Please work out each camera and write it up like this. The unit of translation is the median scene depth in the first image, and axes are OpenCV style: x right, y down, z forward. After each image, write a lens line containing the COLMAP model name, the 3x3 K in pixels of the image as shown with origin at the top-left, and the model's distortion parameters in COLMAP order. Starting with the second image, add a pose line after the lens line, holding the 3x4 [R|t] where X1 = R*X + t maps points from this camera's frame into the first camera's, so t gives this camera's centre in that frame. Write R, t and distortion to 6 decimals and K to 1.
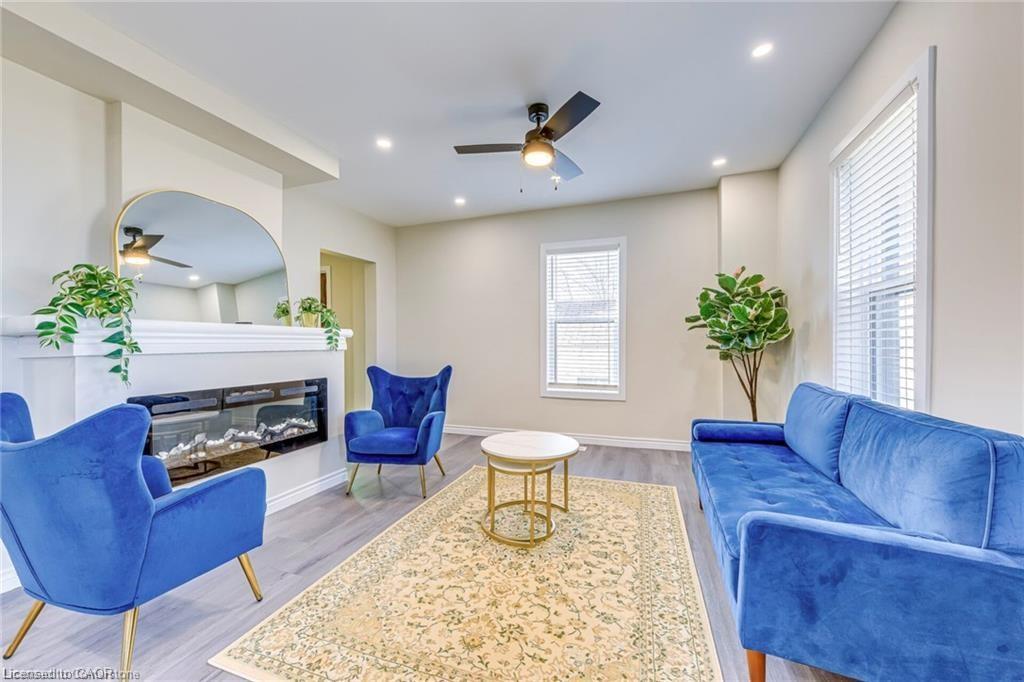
lens RADIAL K [[381.8, 0, 507.8], [0, 381.8, 345.9], [0, 0, 1]] dist [0.020536, -0.000001]
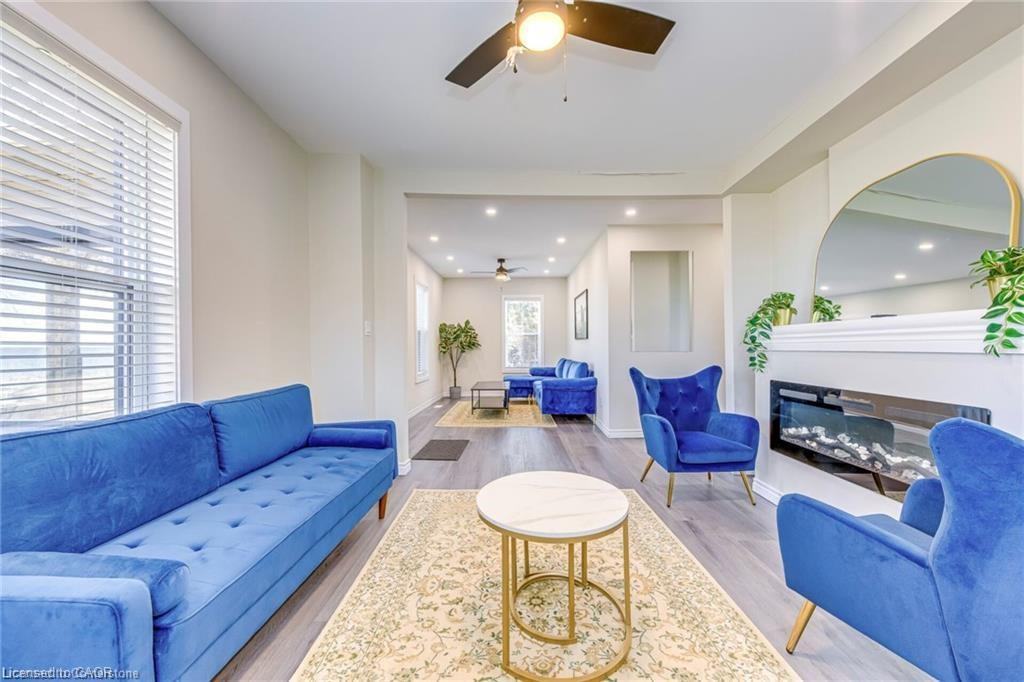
lens RADIAL K [[381.8, 0, 507.8], [0, 381.8, 345.9], [0, 0, 1]] dist [0.020536, -0.000001]
pose [[-0.946029, 0.006755, -0.324012, 0.383351], [0.006466, 0.999977, 0.001969, -0.004195], [0.324018, -0.000232, -0.946051, 1.810505]]
